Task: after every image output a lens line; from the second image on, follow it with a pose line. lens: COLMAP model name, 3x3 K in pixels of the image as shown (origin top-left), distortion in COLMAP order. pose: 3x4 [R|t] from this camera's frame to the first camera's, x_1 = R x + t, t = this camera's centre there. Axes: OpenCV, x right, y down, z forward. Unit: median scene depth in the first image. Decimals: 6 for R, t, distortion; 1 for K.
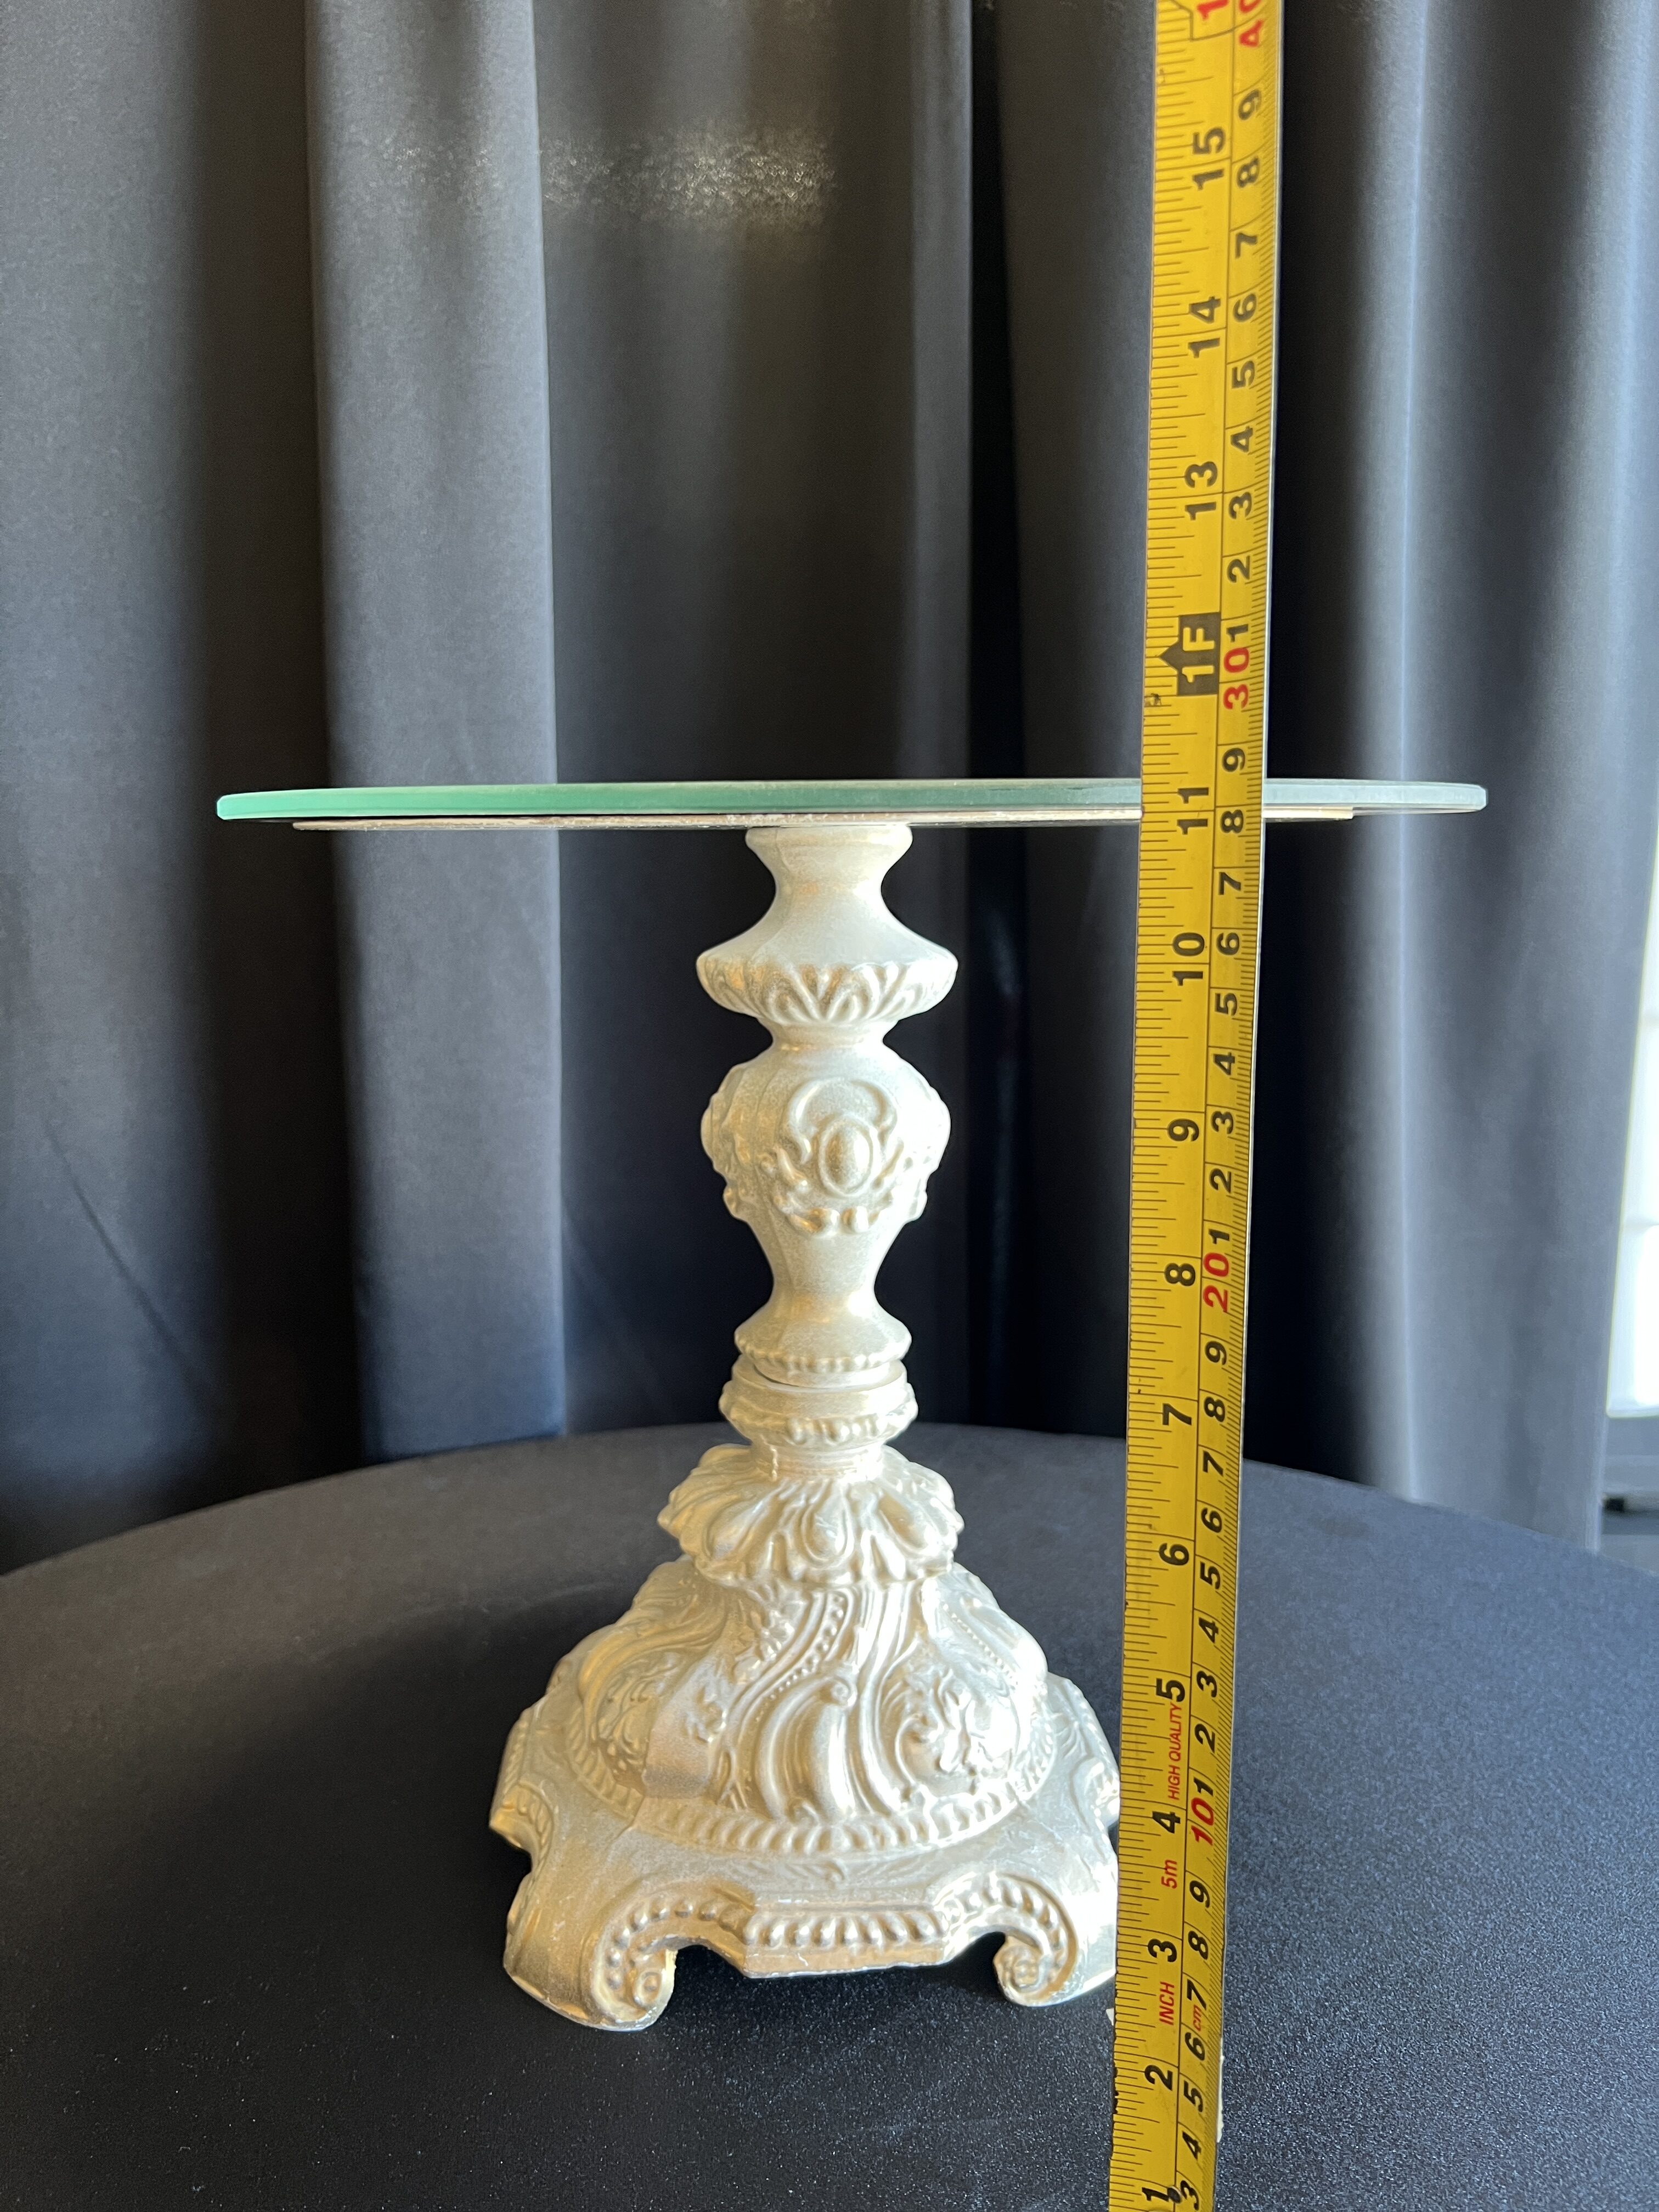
lens RADIAL K [[1713.1, 0, 745.8], [0, 1713.1, 1062.4], [0, 0, 1]] dist [-0.000859, -0.020336]
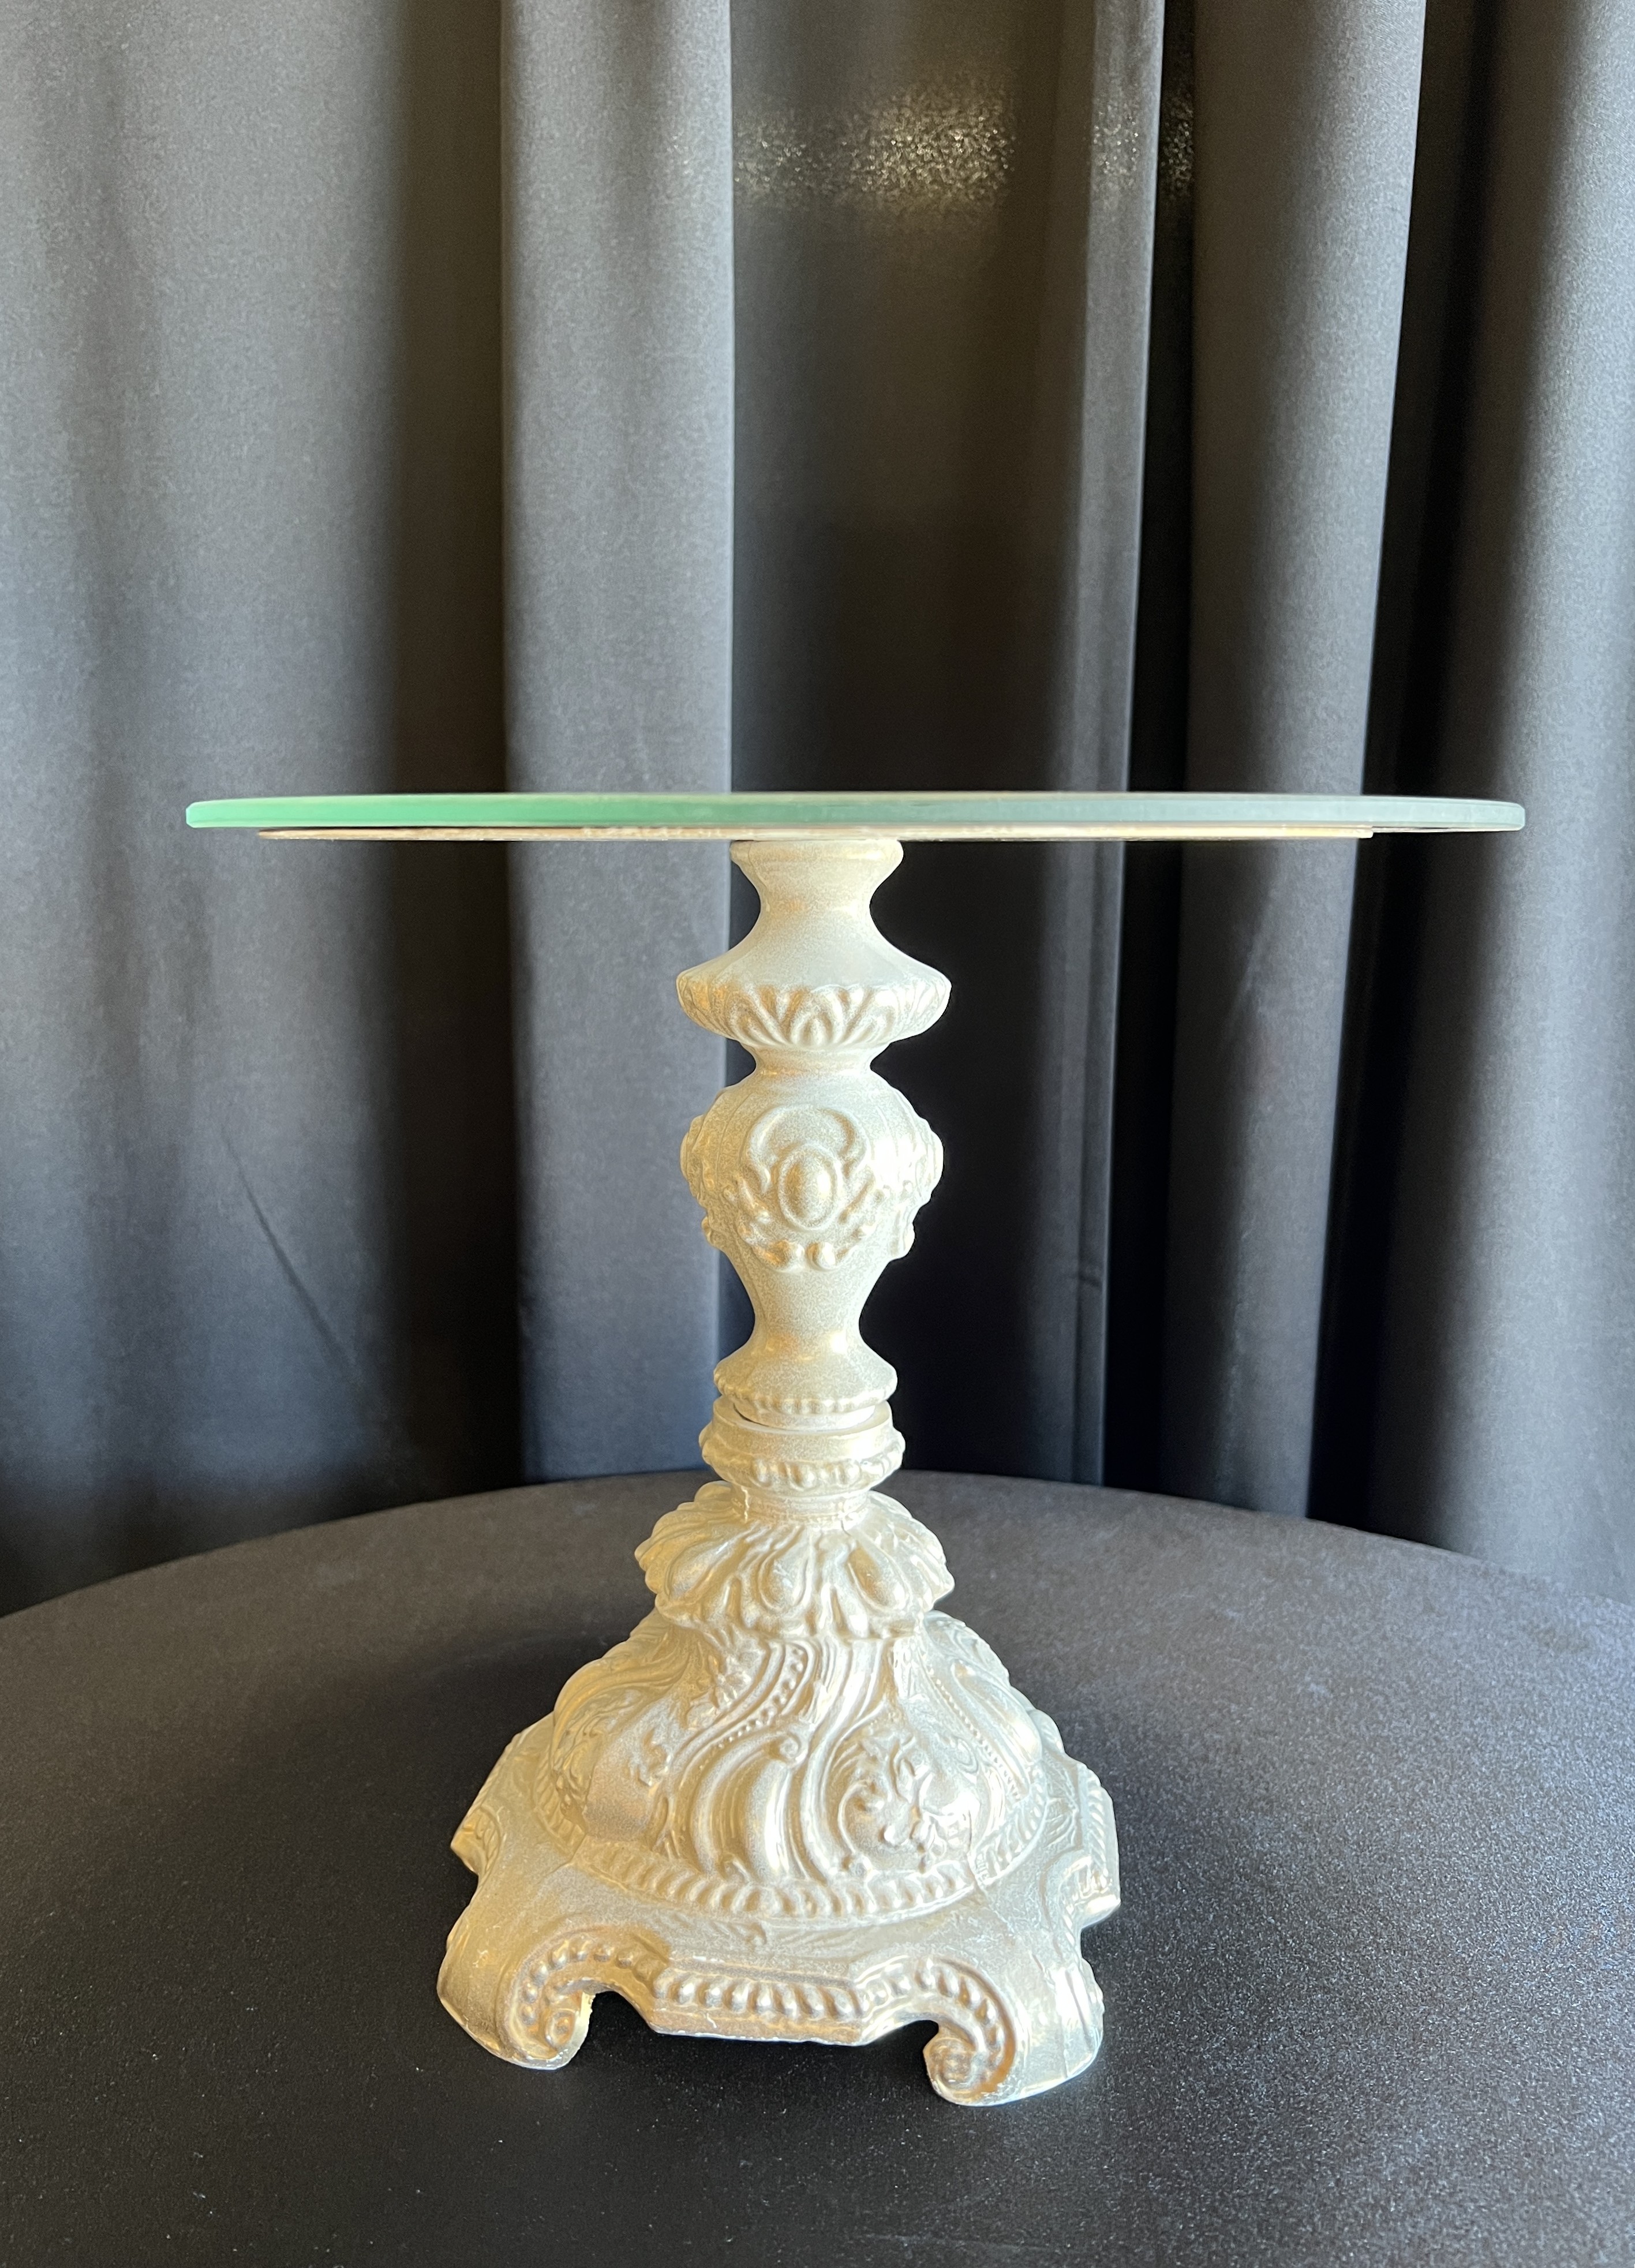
lens RADIAL K [[1811.0, 0, 700.5], [0, 1811.0, 1092.8], [0, 0, 1]] dist [-0.001469, 0.004163]
pose [[0.980903, 0.037388, -0.190868, 0.183587], [-0.036850, 0.999301, 0.006369, -0.001969], [0.190972, 0.000786, 0.981595, -0.000095]]
